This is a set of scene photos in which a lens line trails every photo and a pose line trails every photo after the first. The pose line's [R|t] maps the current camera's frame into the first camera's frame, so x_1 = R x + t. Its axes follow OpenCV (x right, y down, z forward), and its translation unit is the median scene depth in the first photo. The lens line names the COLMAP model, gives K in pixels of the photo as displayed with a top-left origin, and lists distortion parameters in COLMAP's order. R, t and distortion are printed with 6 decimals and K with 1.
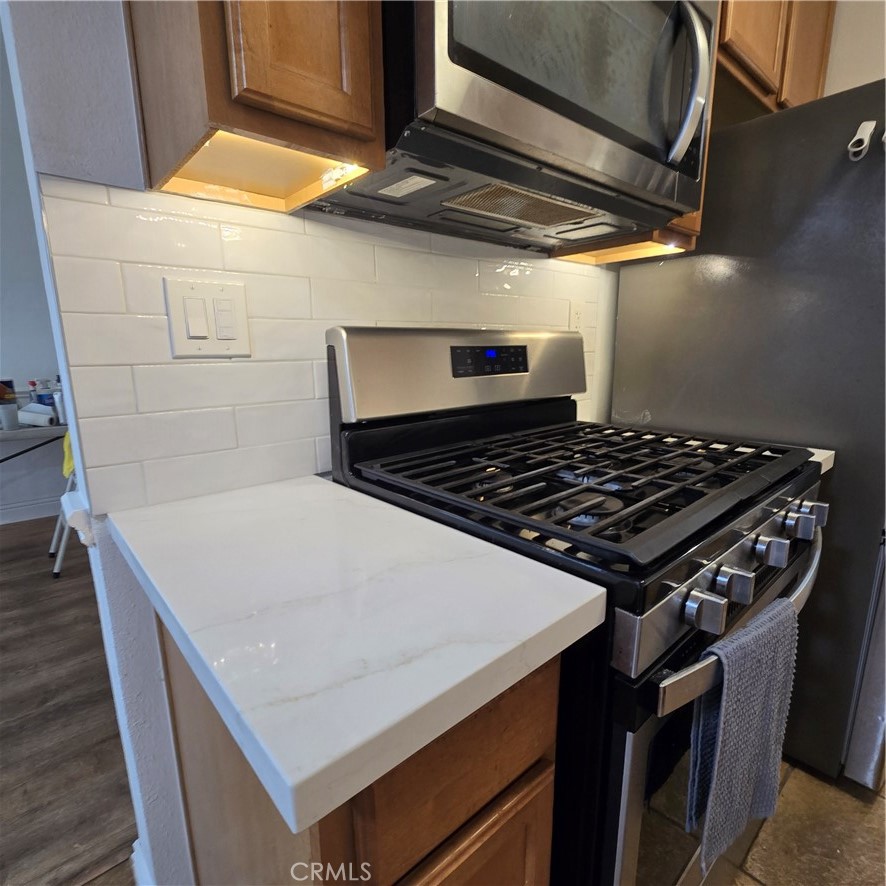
lens RADIAL K [[488.5, 0, 445.6], [0, 488.5, 446.3], [0, 0, 1]] dist [-0.004717, 0.001956]
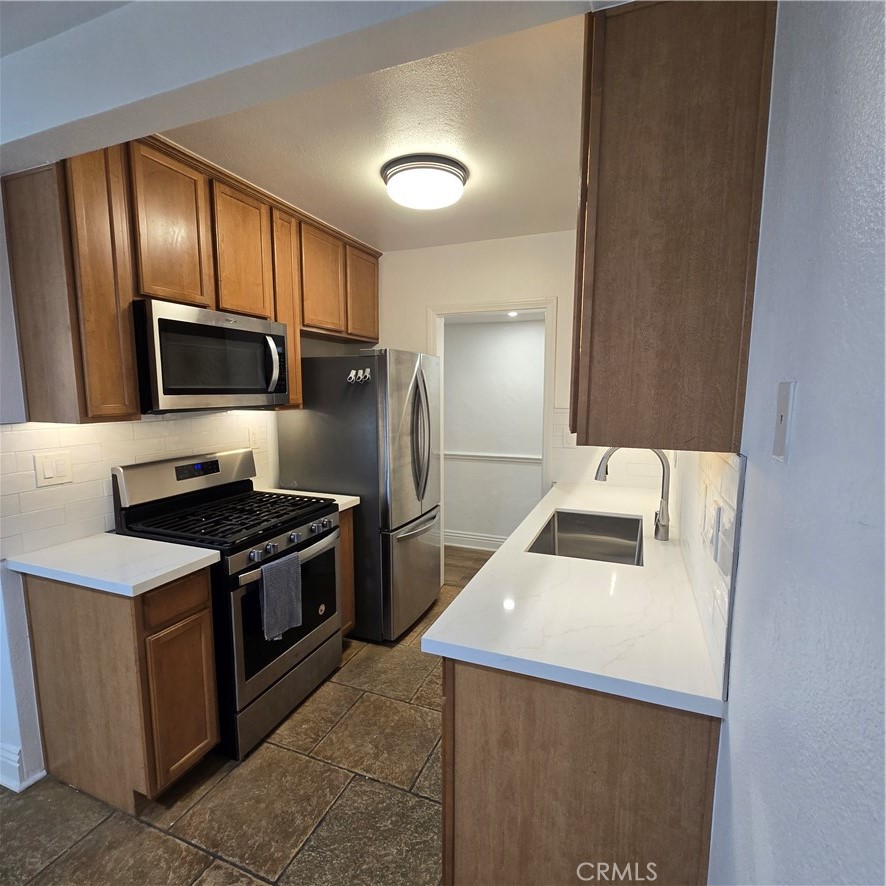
lens RADIAL K [[488.5, 0, 442.6], [0, 488.5, 449.8], [0, 0, 1]] dist [-0.004717, 0.001956]
pose [[0.895258, -0.046592, 0.443106, 0.137709], [0.080588, 0.995047, -0.058193, -0.063079], [-0.438200, 0.087806, 0.894579, -1.747458]]
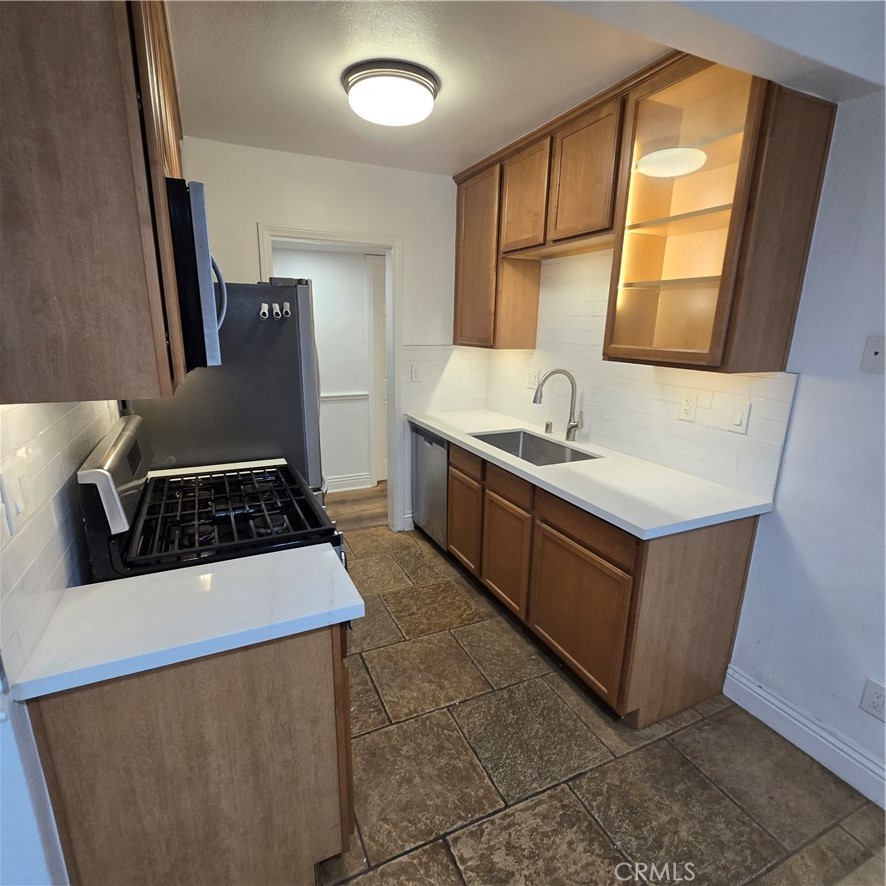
lens RADIAL K [[488.5, 0, 437.2], [0, 488.5, 446.5], [0, 0, 1]] dist [-0.004717, 0.001956]
pose [[0.291544, -0.226099, 0.929452, -1.154759], [0.174383, 0.967944, 0.180763, -0.377602], [-0.940528, 0.109380, 0.321626, -0.342393]]
